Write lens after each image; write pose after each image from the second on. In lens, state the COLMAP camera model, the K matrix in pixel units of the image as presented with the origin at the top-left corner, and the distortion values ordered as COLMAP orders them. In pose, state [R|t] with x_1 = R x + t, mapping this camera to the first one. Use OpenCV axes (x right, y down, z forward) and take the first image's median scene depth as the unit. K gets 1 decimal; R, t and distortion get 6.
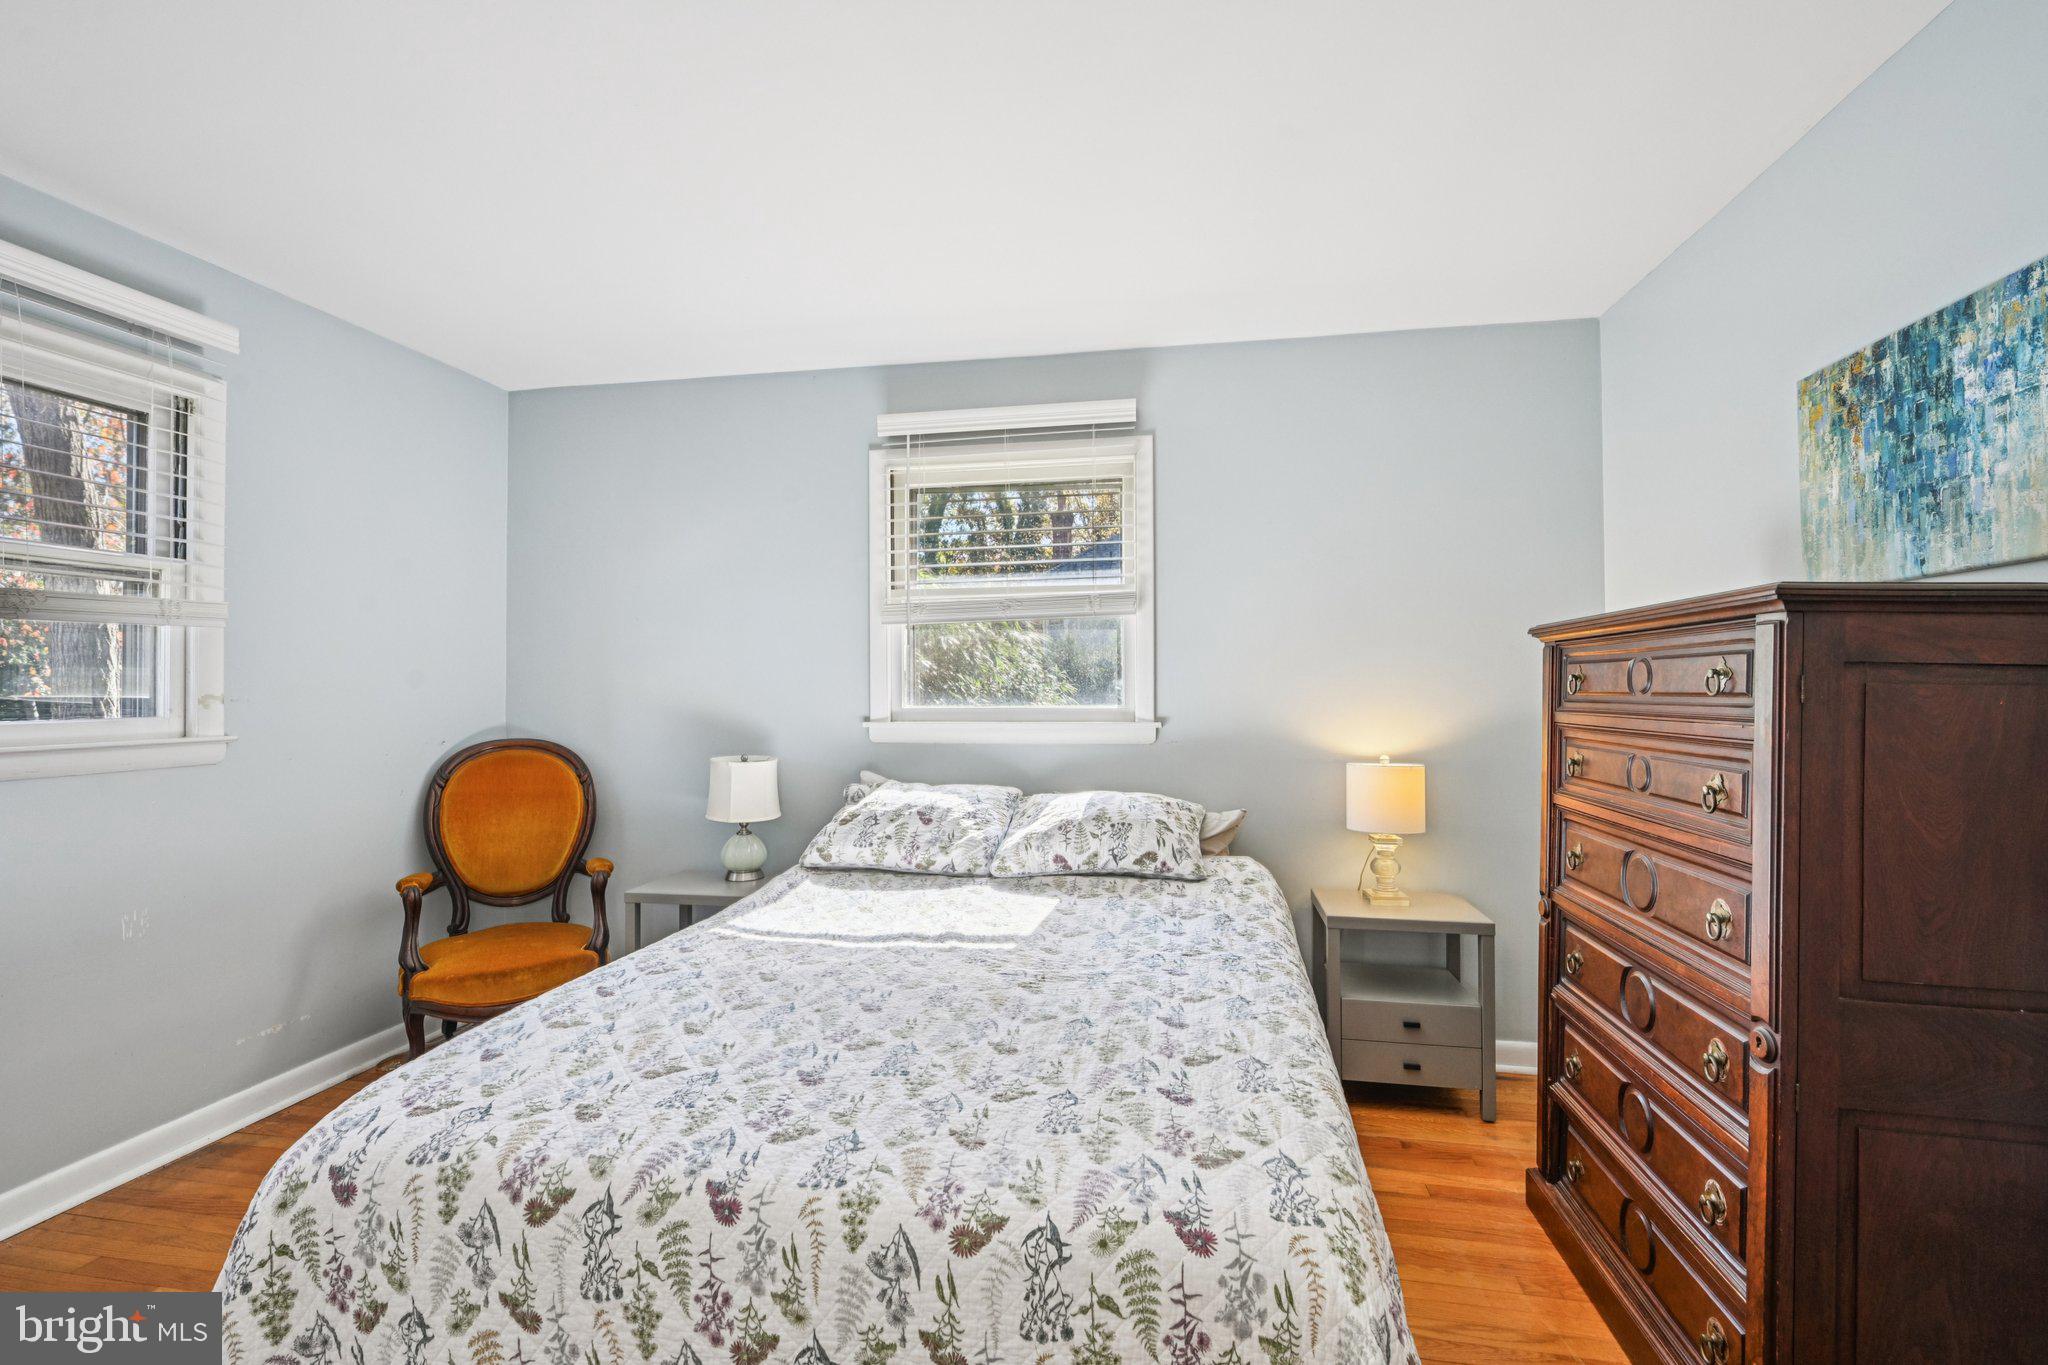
lens RADIAL K [[914.1, 0, 1024.0], [0, 914.1, 682.5], [0, 0, 1]] dist [-0.000434, 0.000074]
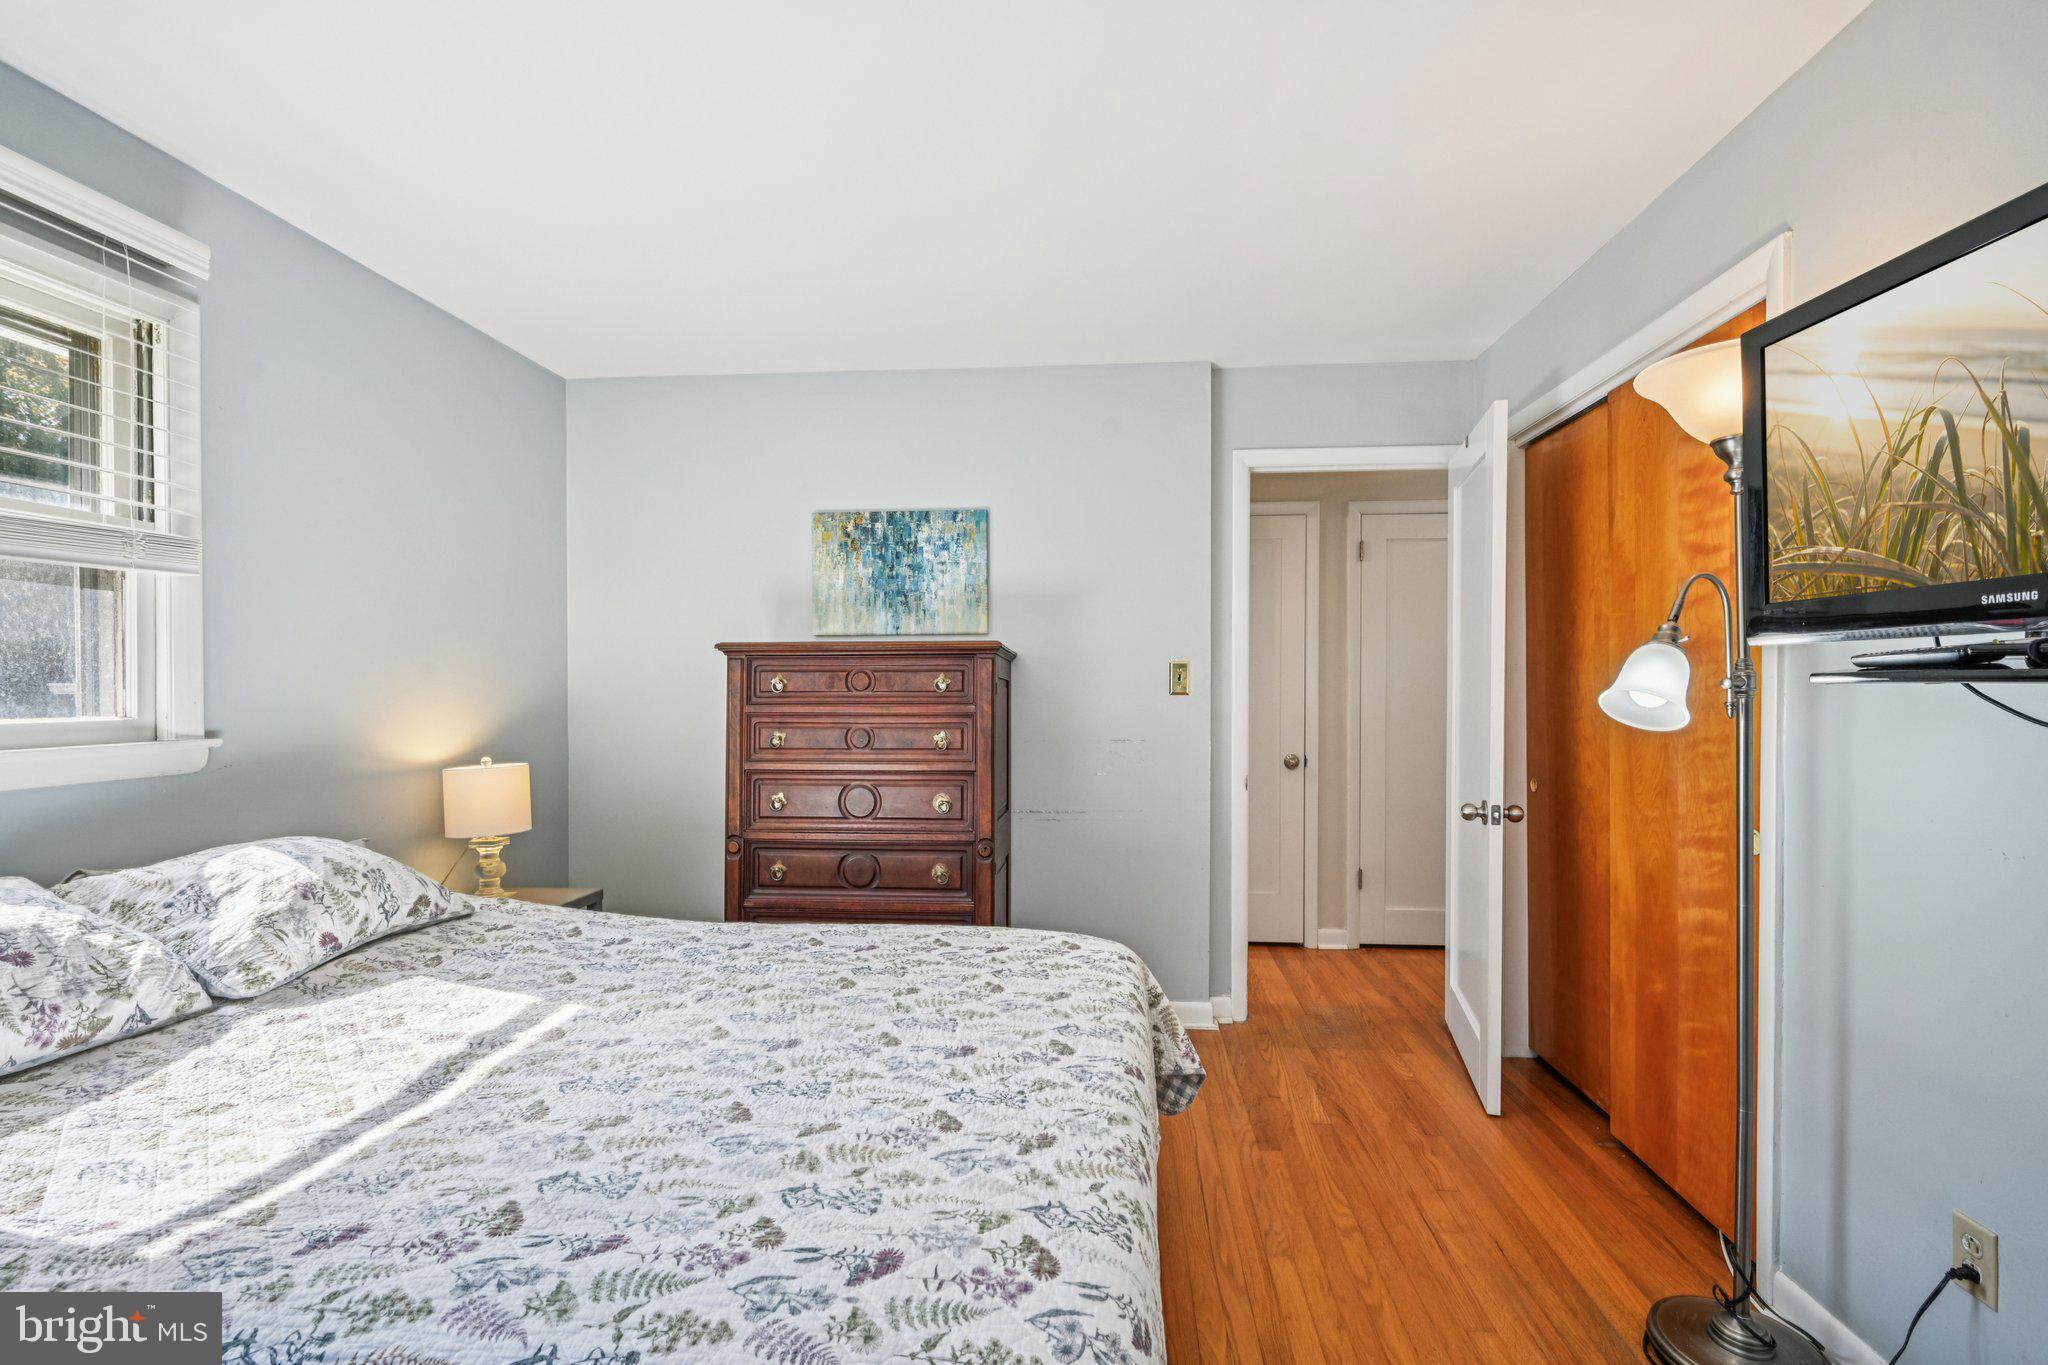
lens RADIAL K [[927.5, 0, 1029.8], [0, 927.5, 700.3], [0, 0, 1]] dist [0.029720, -0.000345]
pose [[-0.087787, -0.009434, 0.996095, -0.848305], [-0.005311, 0.999945, 0.009002, 0.008582], [-0.996125, -0.004500, -0.087833, 0.655386]]
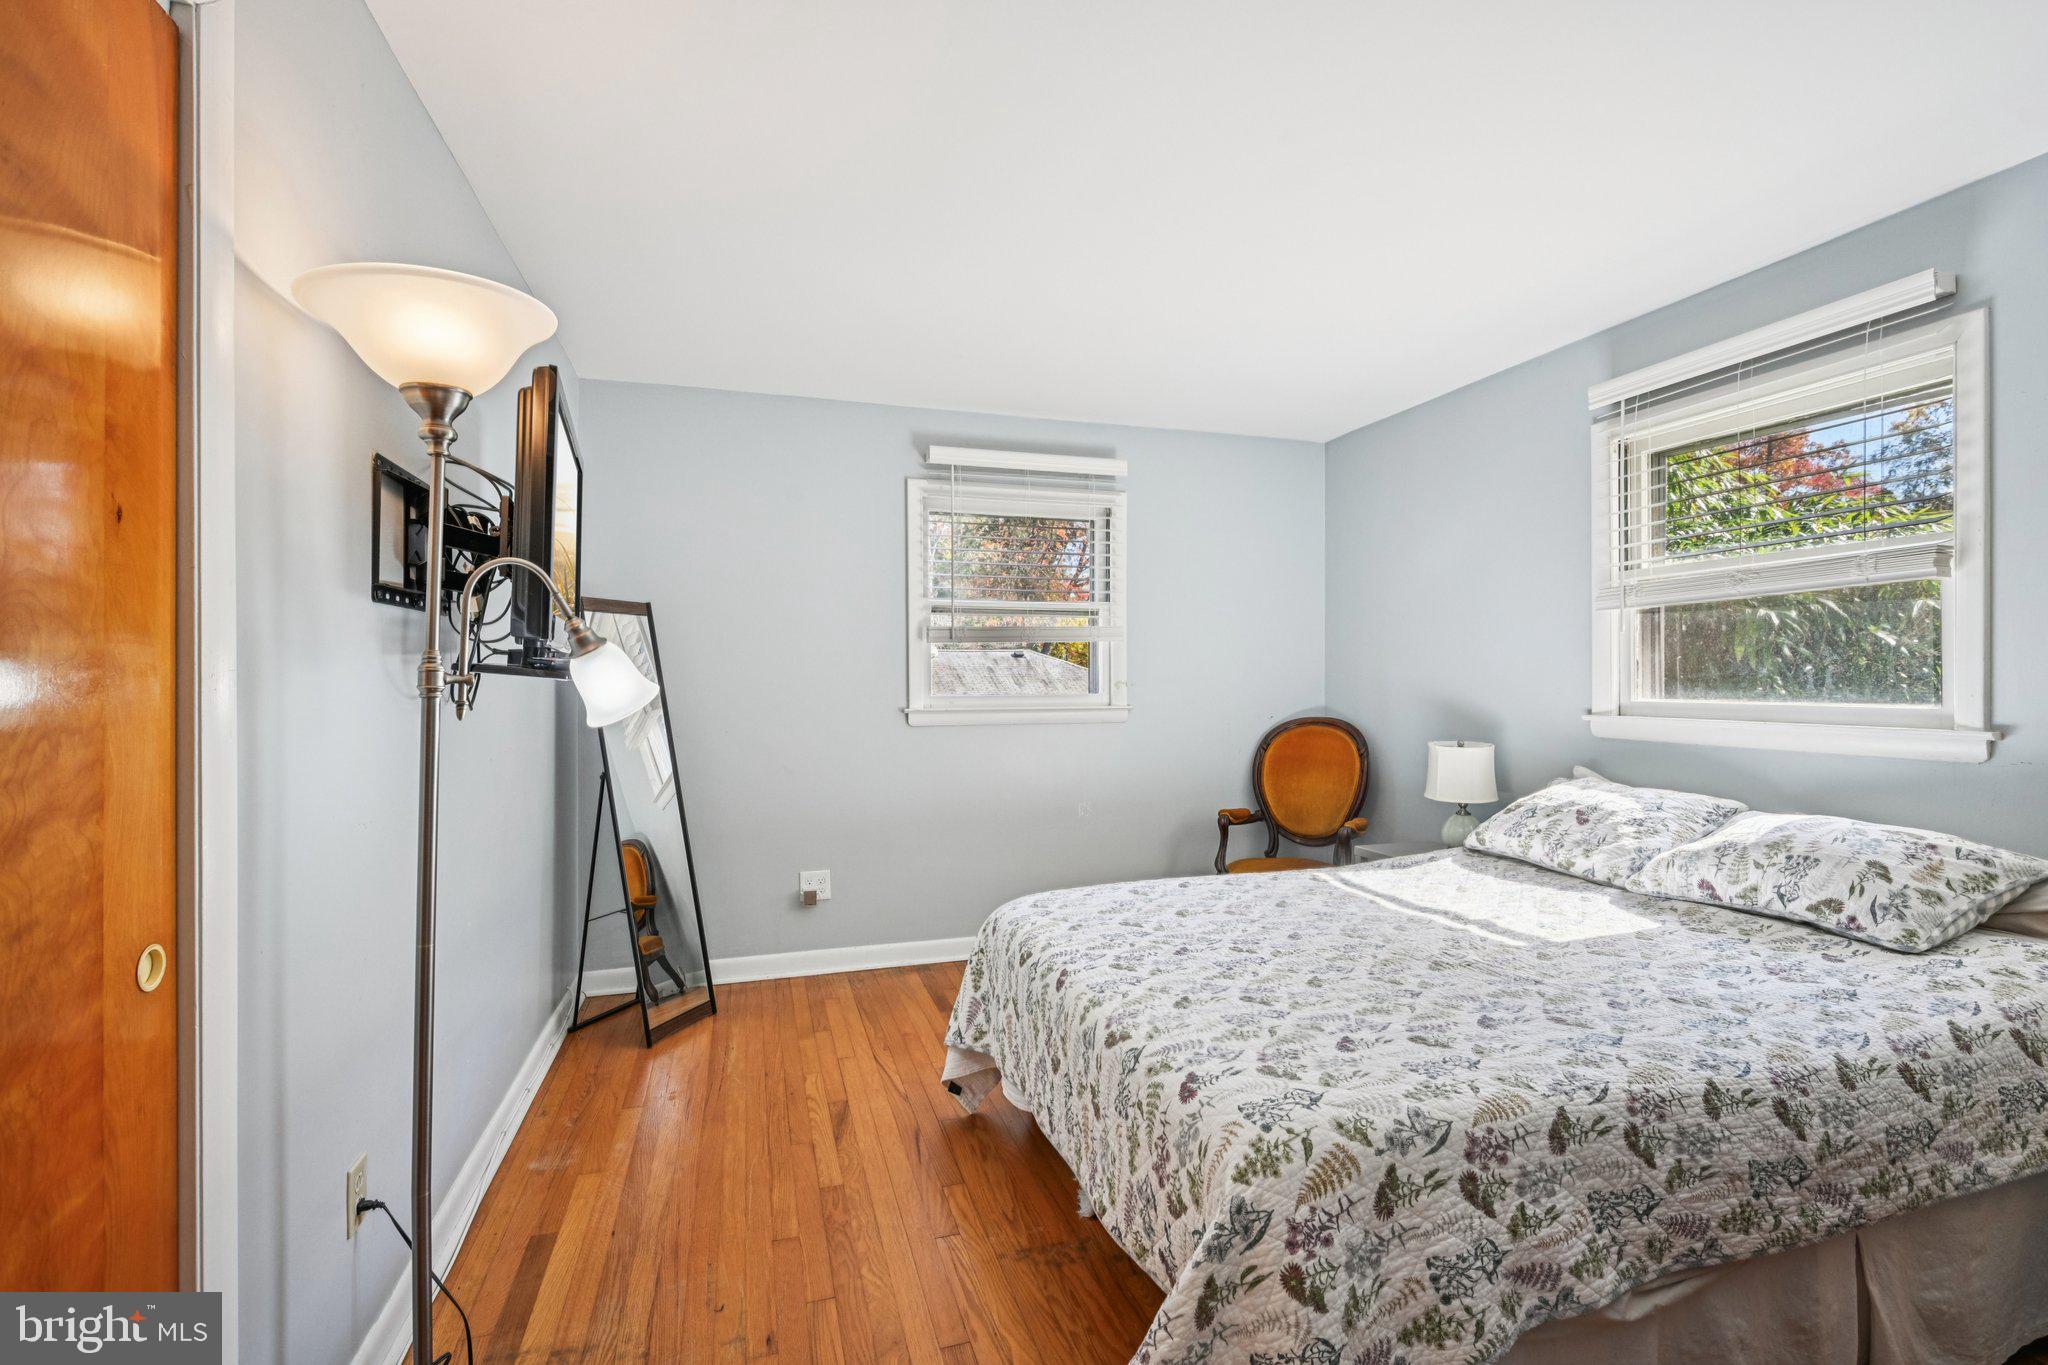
lens RADIAL K [[907.6, 0, 1024.0], [0, 907.6, 682.5], [0, 0, 1]] dist [0.000646, 0.000051]
pose [[0.456264, 0.007665, -0.889811, 0.591540], [0.004933, 0.999926, 0.011143, -0.004921], [0.889831, -0.009473, 0.456193, 0.084667]]
